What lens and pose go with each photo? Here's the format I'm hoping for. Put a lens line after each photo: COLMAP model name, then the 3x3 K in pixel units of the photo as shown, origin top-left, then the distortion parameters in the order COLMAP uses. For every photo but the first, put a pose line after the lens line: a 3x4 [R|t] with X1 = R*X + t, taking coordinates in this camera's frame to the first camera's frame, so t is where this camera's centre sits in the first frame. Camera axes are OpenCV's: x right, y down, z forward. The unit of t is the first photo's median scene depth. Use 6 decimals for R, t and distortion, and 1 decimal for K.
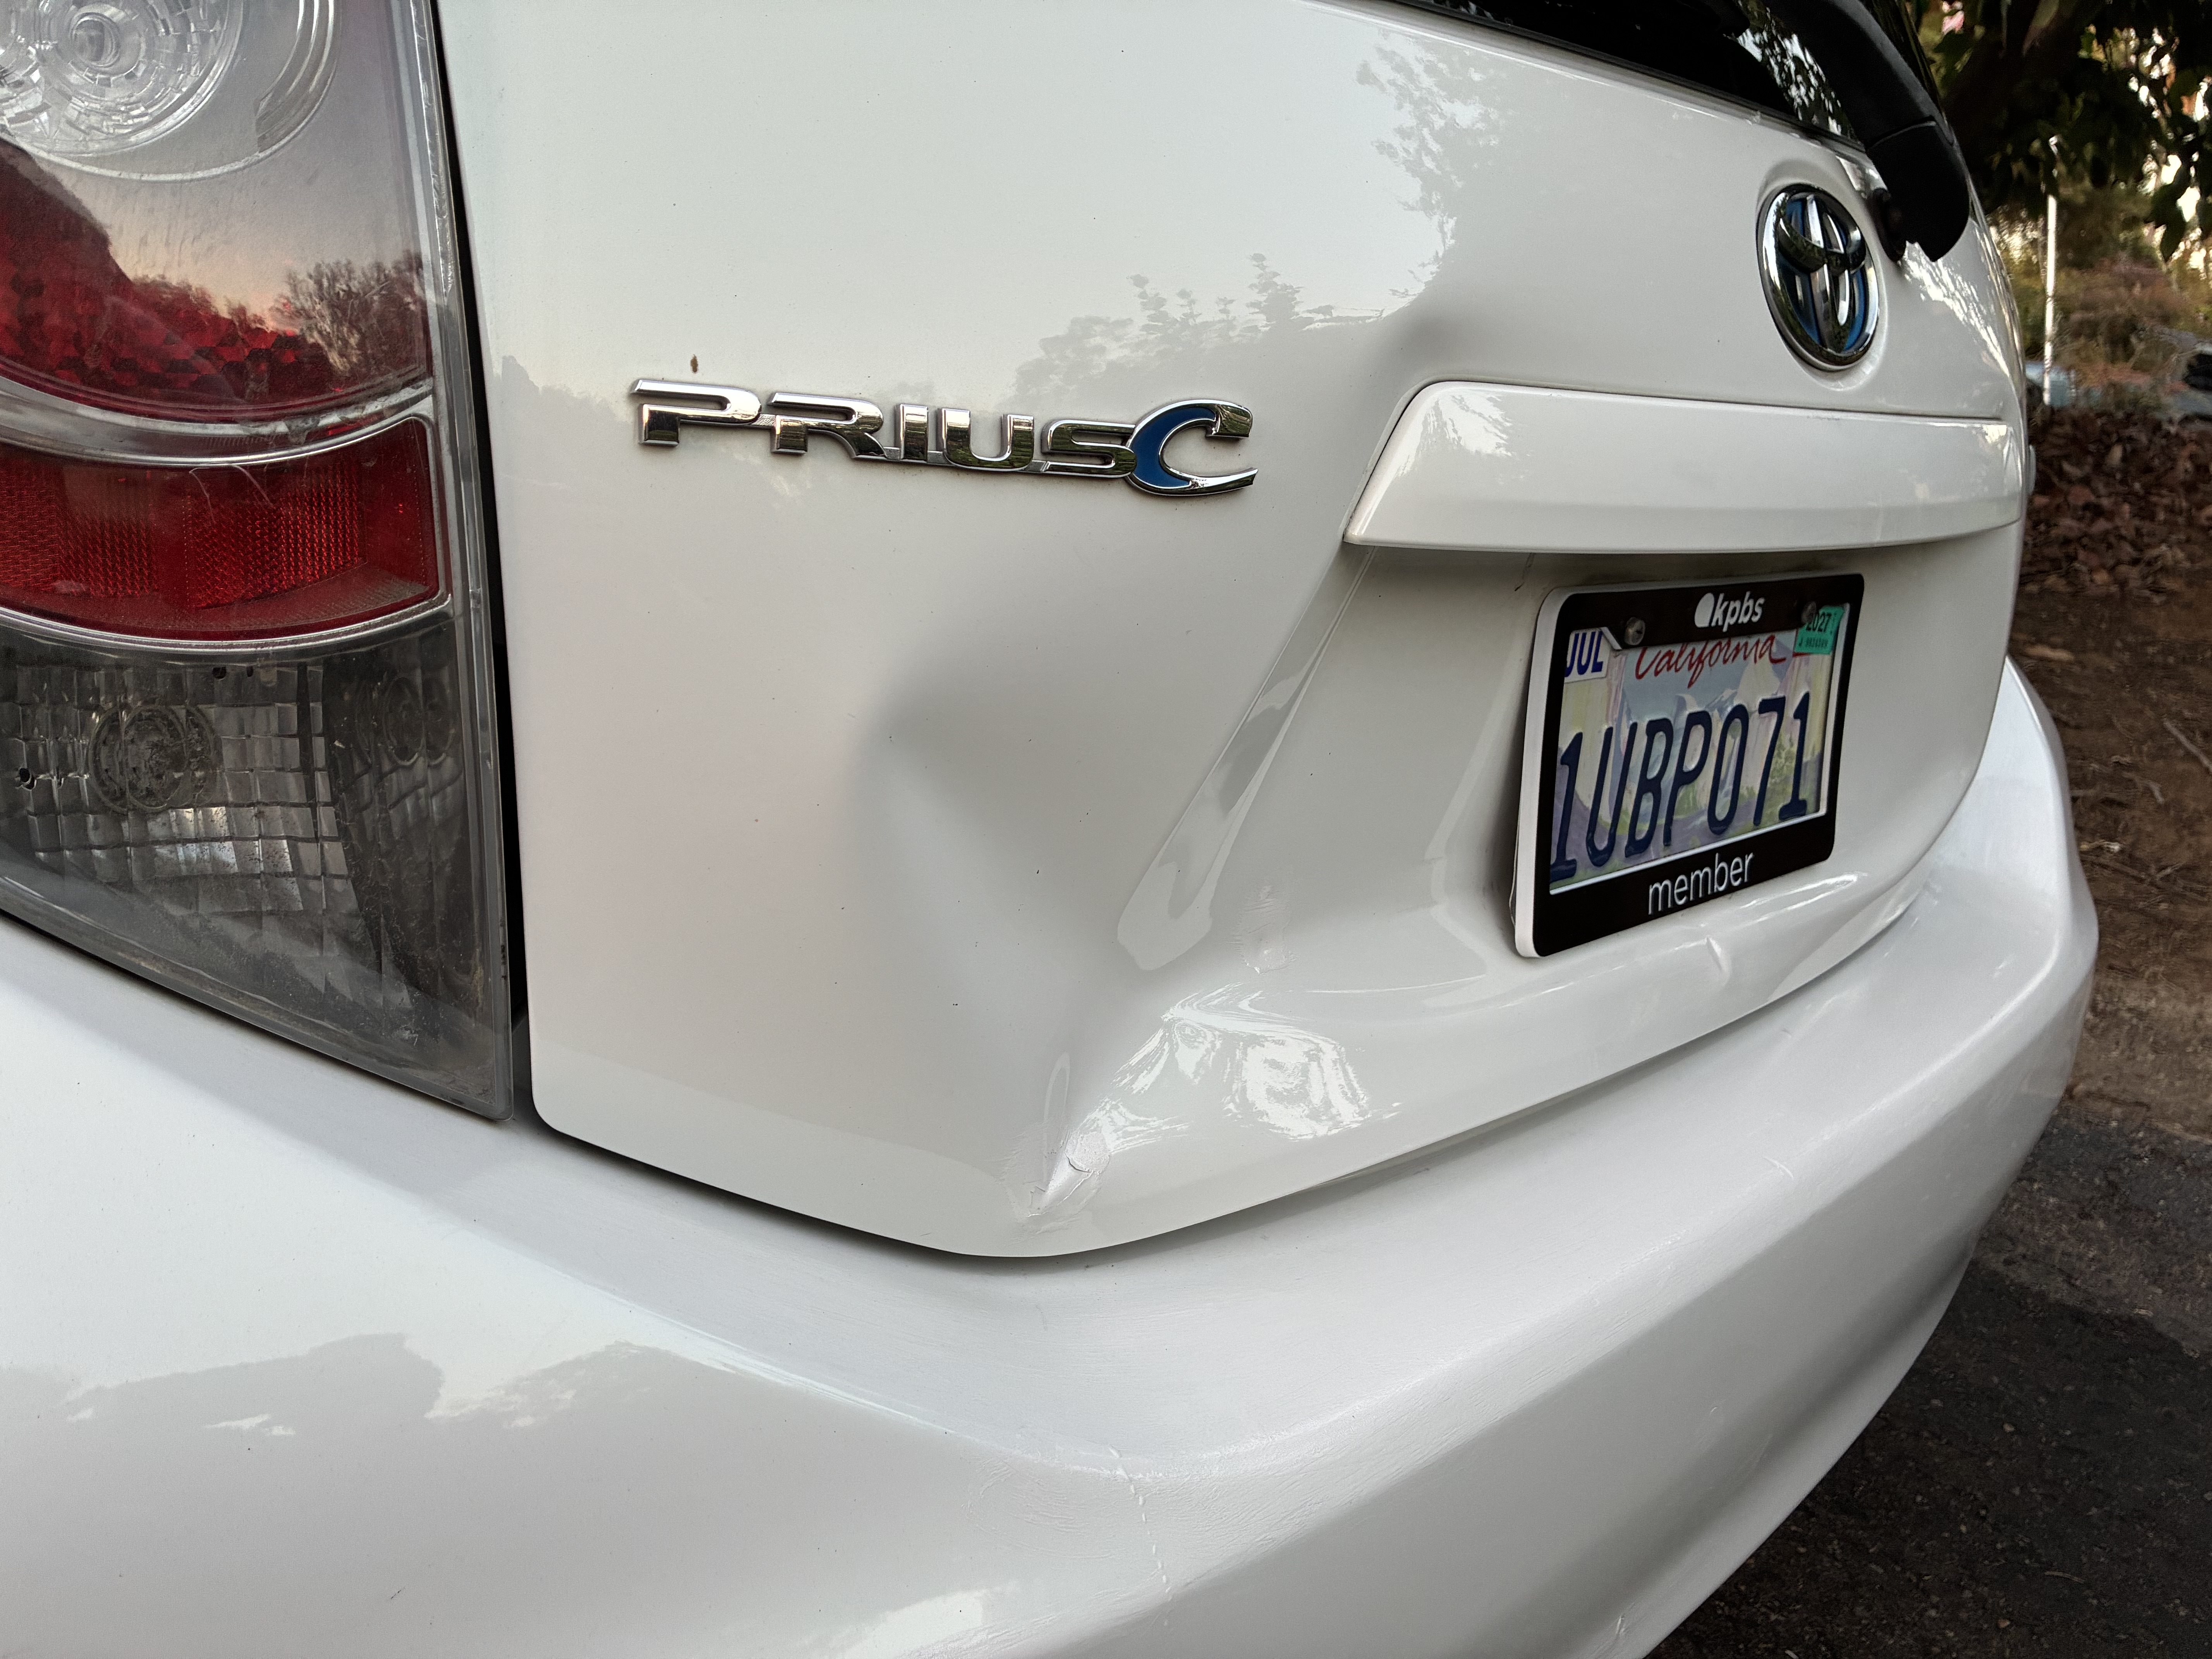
lens RADIAL K [[1681.3, 0, 1092.3], [0, 1681.3, 849.4], [0, 0, 1]] dist [0.043510, -0.062003]
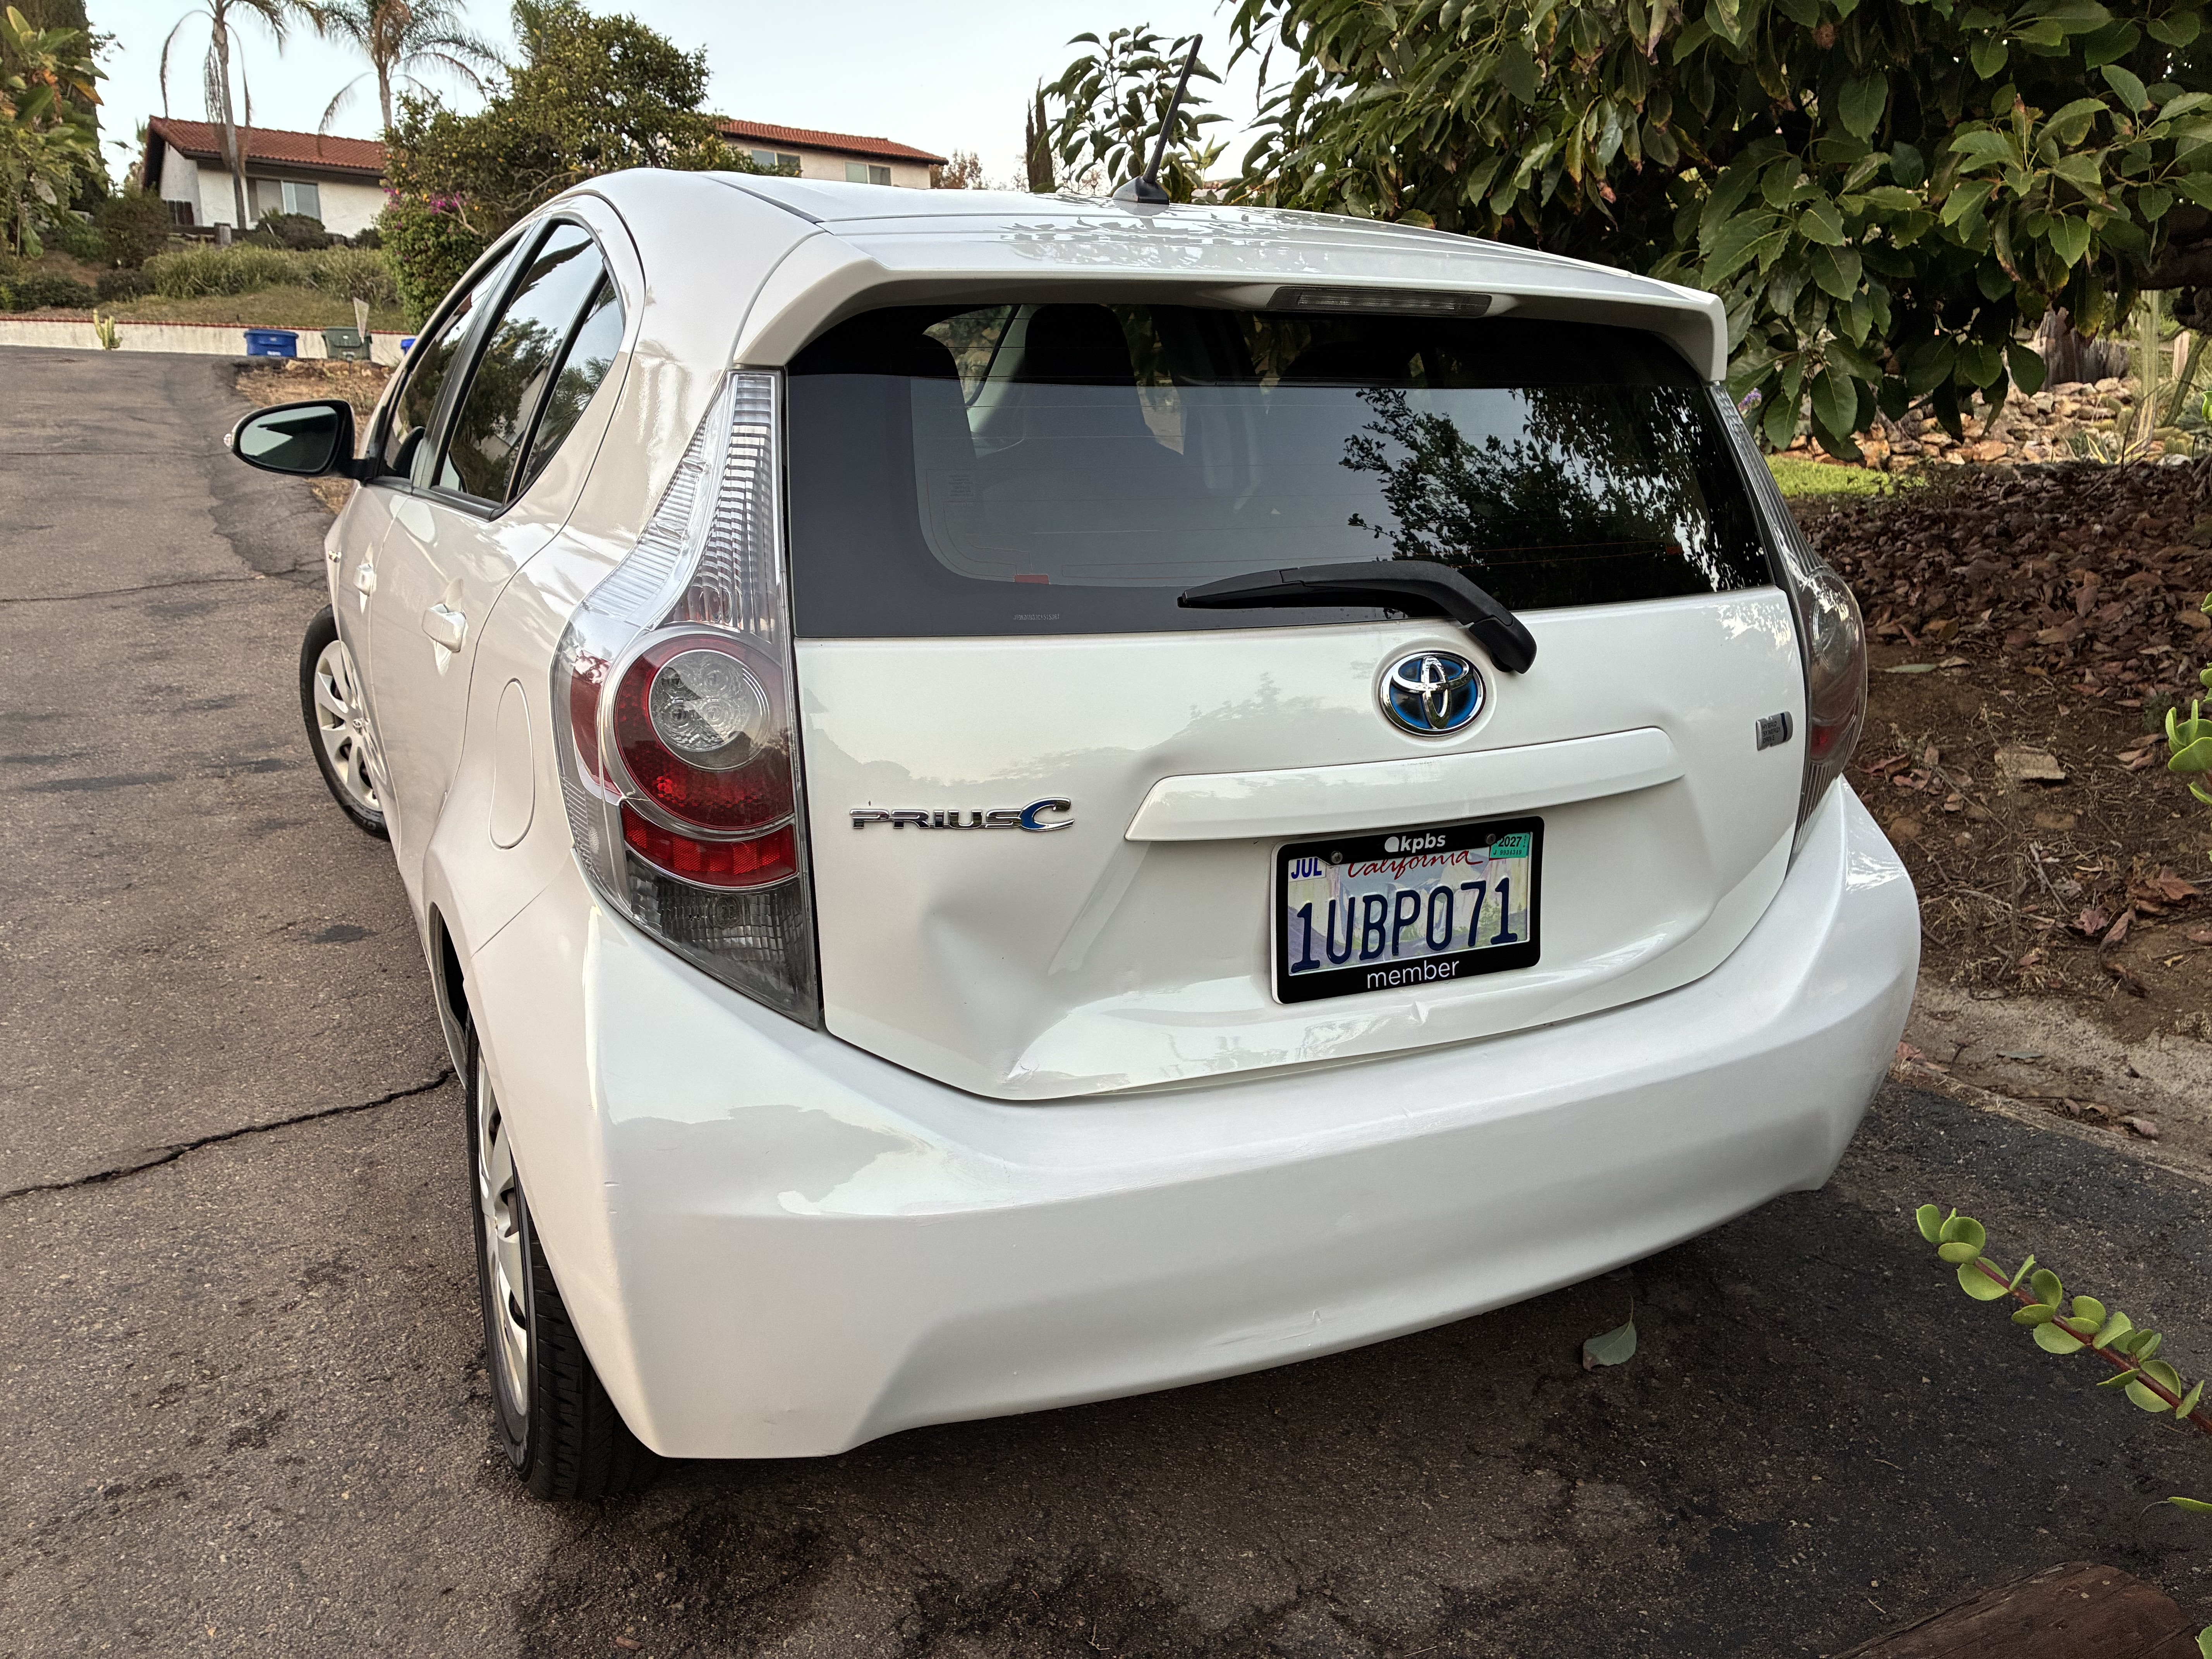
lens RADIAL K [[1681.3, 0, 1109.9], [0, 1681.3, 826.2], [0, 0, 1]] dist [0.043510, -0.062003]
pose [[0.937803, 0.023253, -0.346388, 0.831646], [-0.036107, 0.998876, -0.030702, -0.095993], [0.345285, 0.041299, 0.937589, -1.189285]]
